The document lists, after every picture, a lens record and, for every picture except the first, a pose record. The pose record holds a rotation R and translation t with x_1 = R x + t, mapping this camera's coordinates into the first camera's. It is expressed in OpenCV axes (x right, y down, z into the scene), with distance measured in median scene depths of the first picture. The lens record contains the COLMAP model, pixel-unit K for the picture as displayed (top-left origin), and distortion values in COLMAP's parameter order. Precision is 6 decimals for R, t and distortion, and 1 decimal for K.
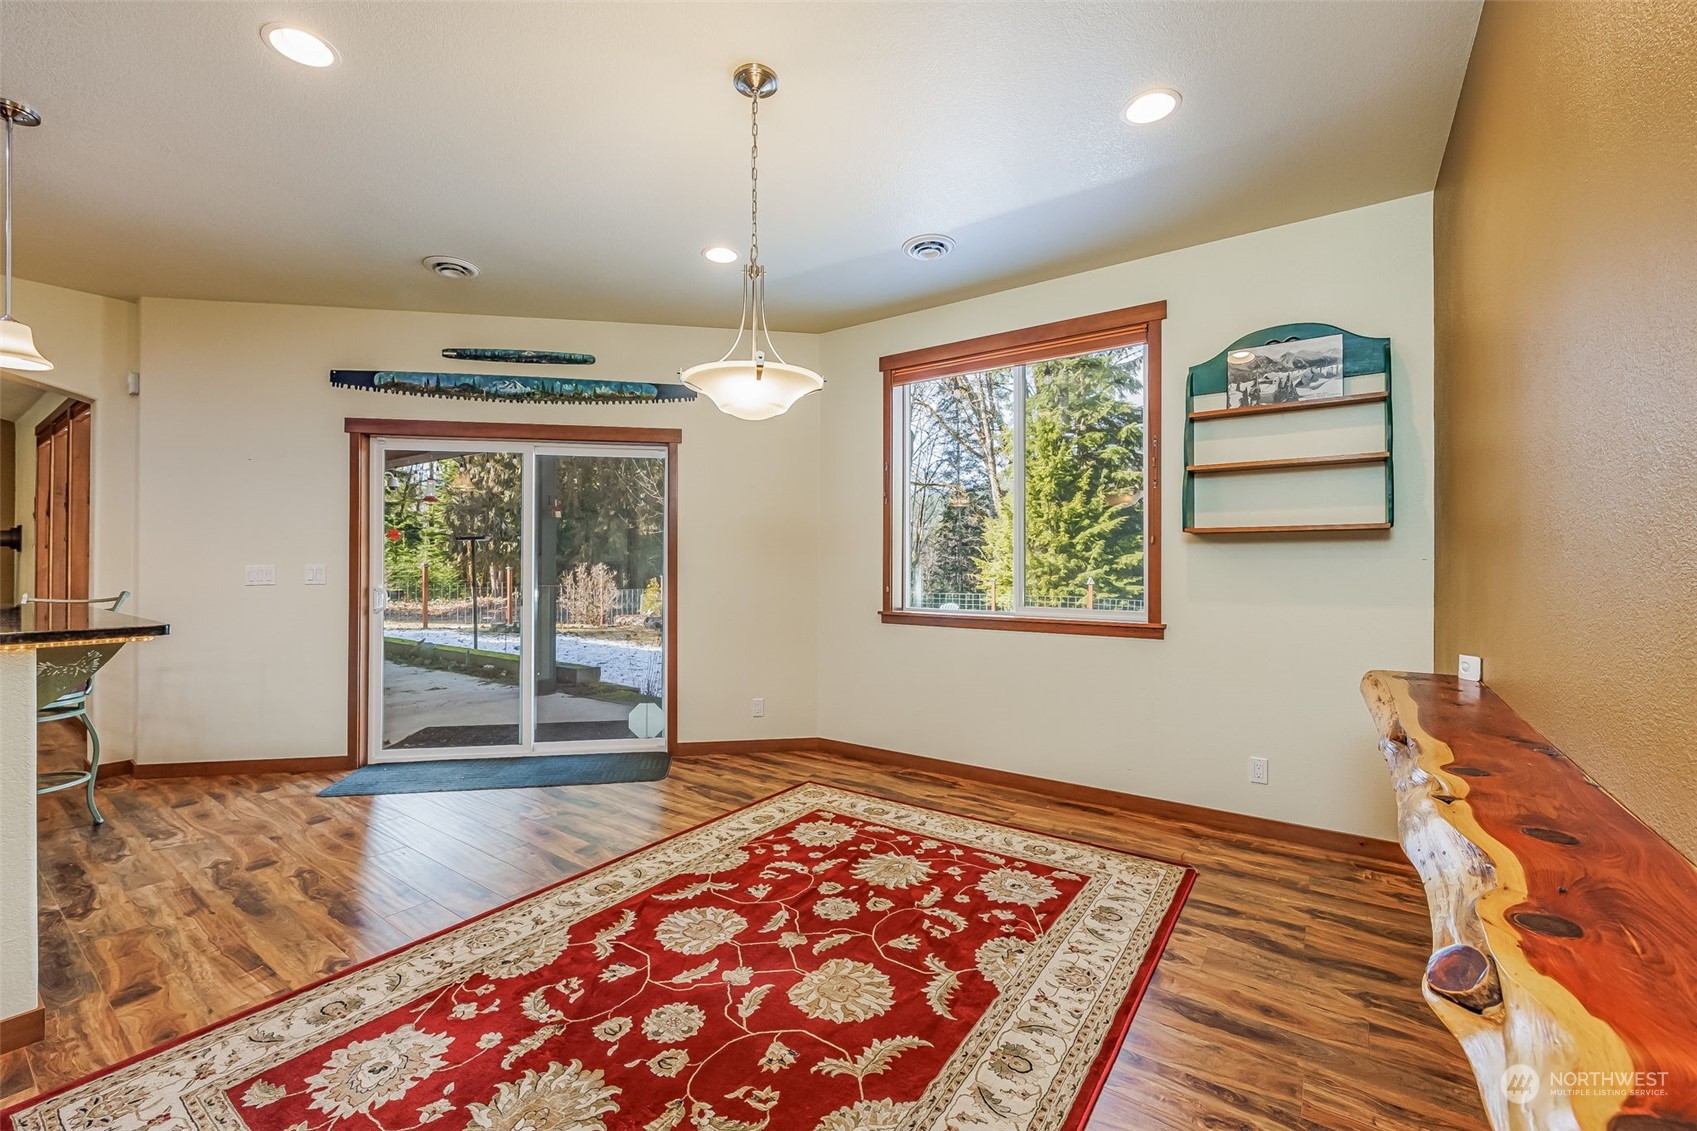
lens RADIAL K [[695.2, 0, 850.1], [0, 695.2, 559.7], [0, 0, 1]] dist [-0.010467, 0.000274]
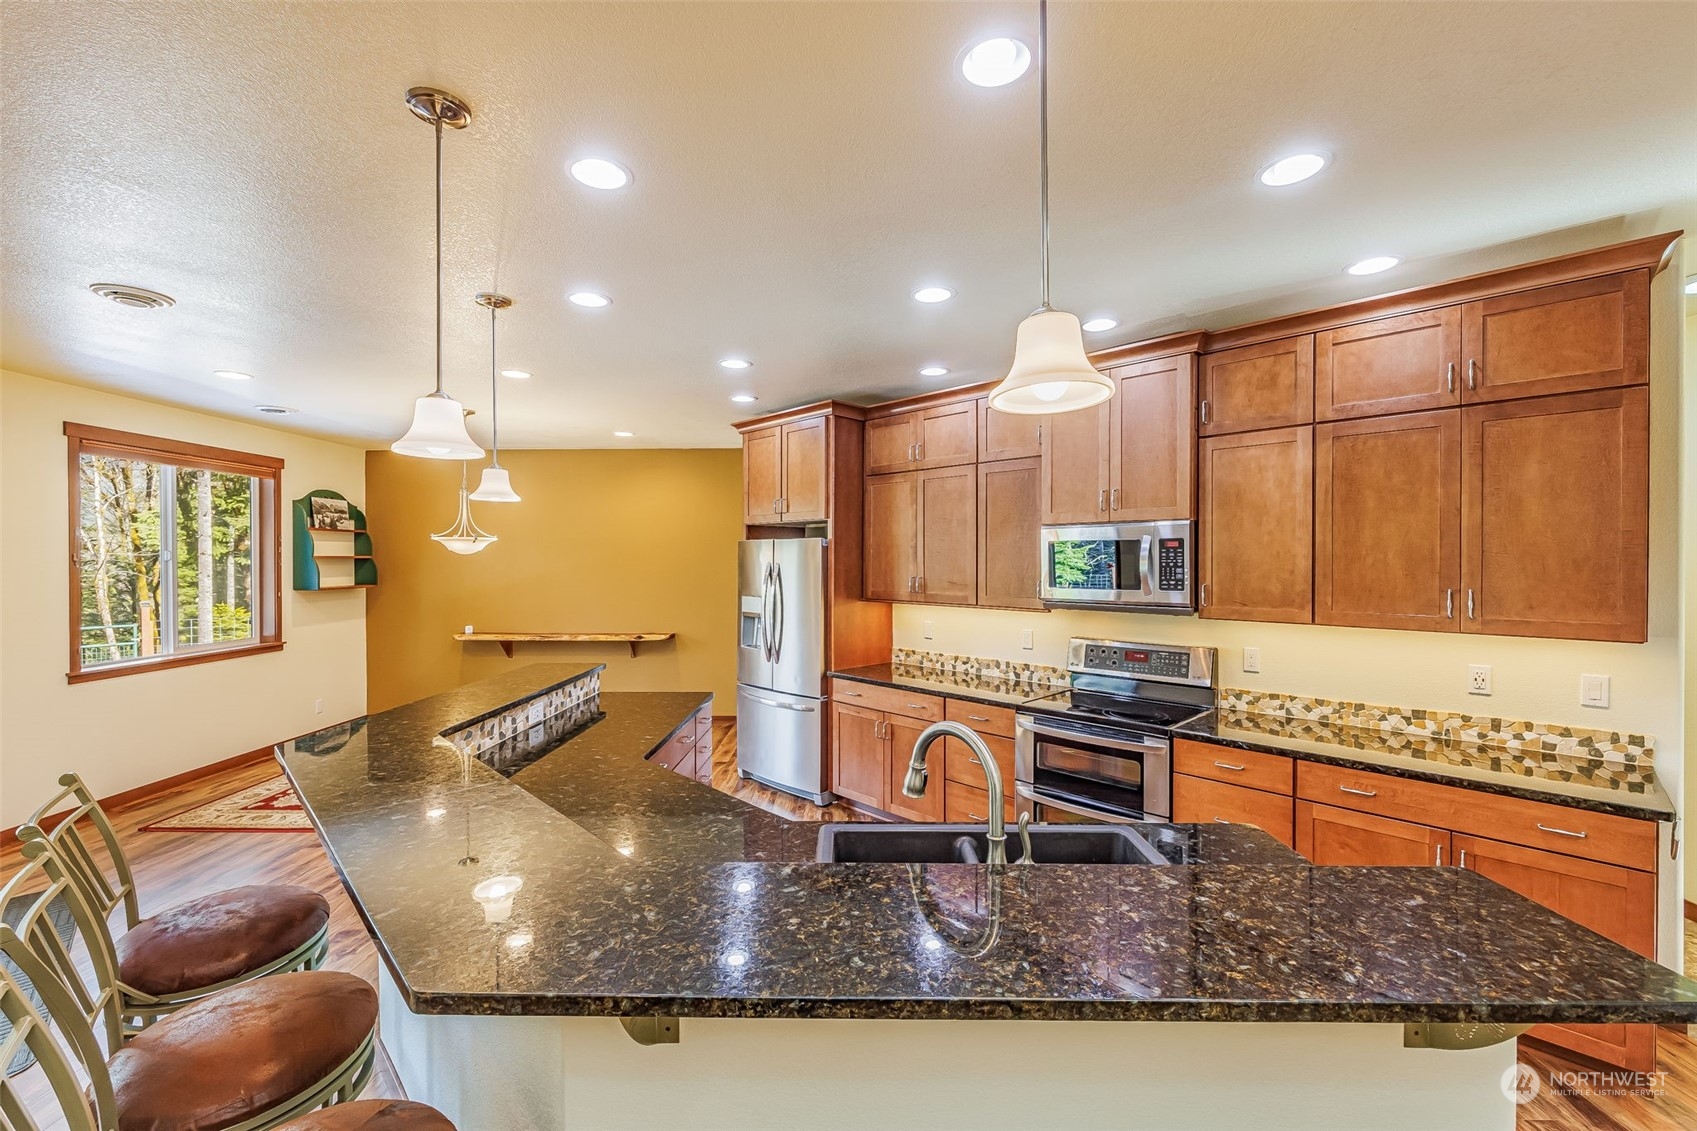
lens RADIAL K [[686.0, 0, 846.4], [0, 686.0, 561.9], [0, 0, 1]] dist [-0.000232, 0.000164]
pose [[-0.561470, -0.000929, 0.827497, -2.243239], [-0.000450, 1.000000, 0.000817, -0.140927], [-0.827497, 0.000086, -0.561470, 0.987968]]
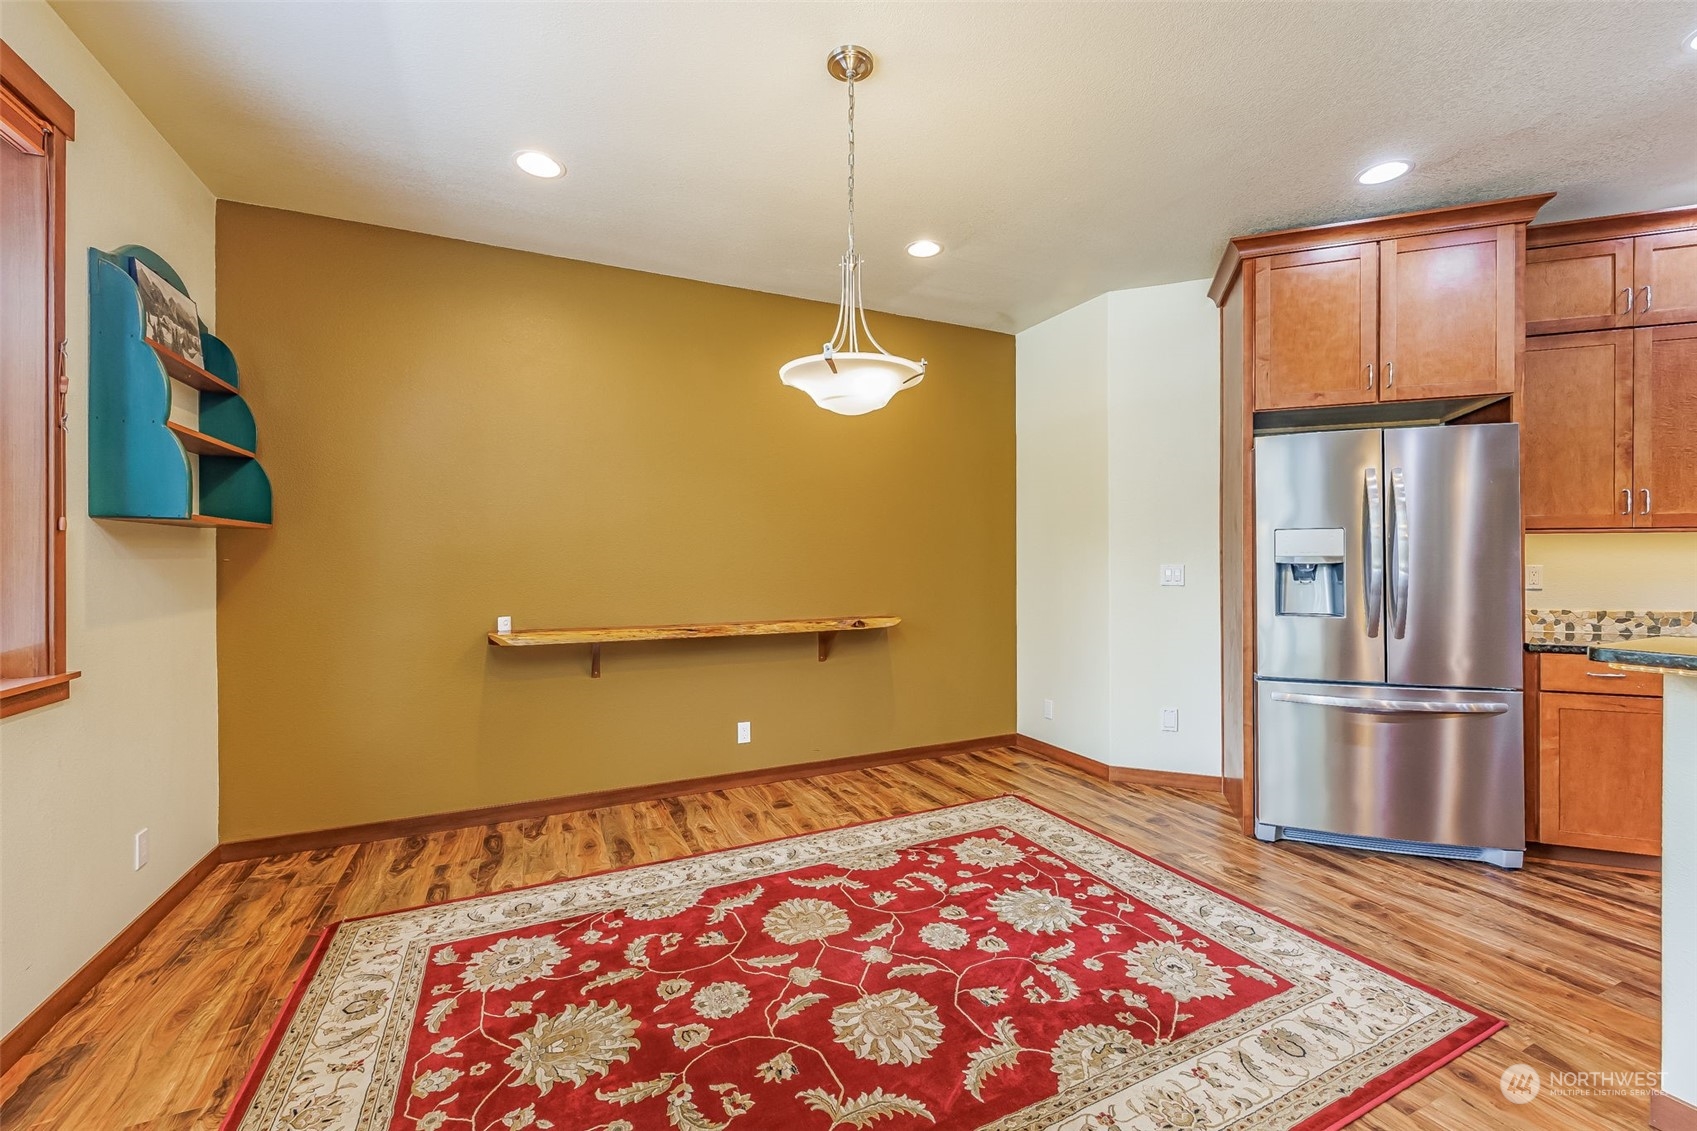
lens RADIAL K [[686.0, 0, 846.4], [0, 686.0, 561.9], [0, 0, 1]] dist [-0.000232, 0.000164]
pose [[-0.866227, -0.000007, 0.499650, -0.485718], [0.002077, 0.999991, 0.003614, -0.000308], [-0.499646, 0.004168, -0.866220, 1.457228]]
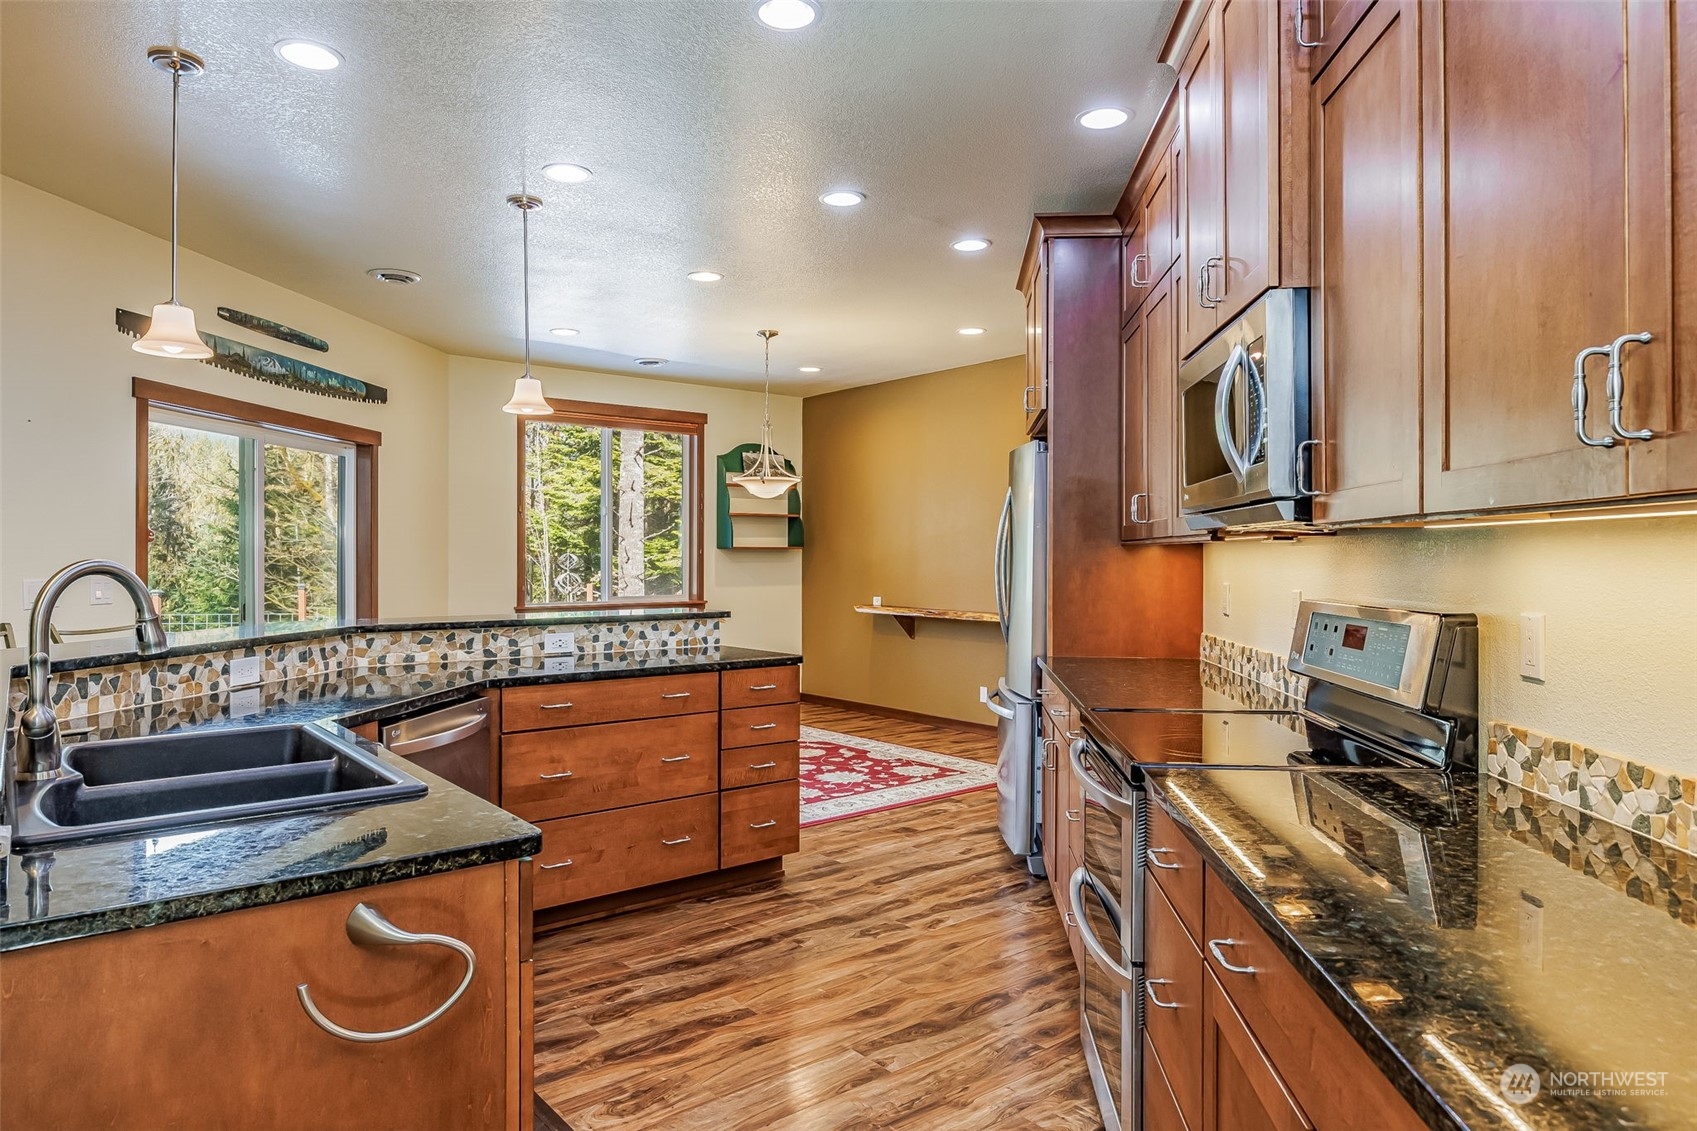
lens RADIAL K [[1024.9, 0, 845.5], [0, 1024.9, 559.8], [0, 0, 1]] dist [-0.011825, -0.001091]
pose [[0.273657, -0.002864, 0.961823, -2.380047], [-0.001889, 0.999992, 0.003515, -0.022894], [-0.961826, -0.002779, 0.273649, -0.045117]]
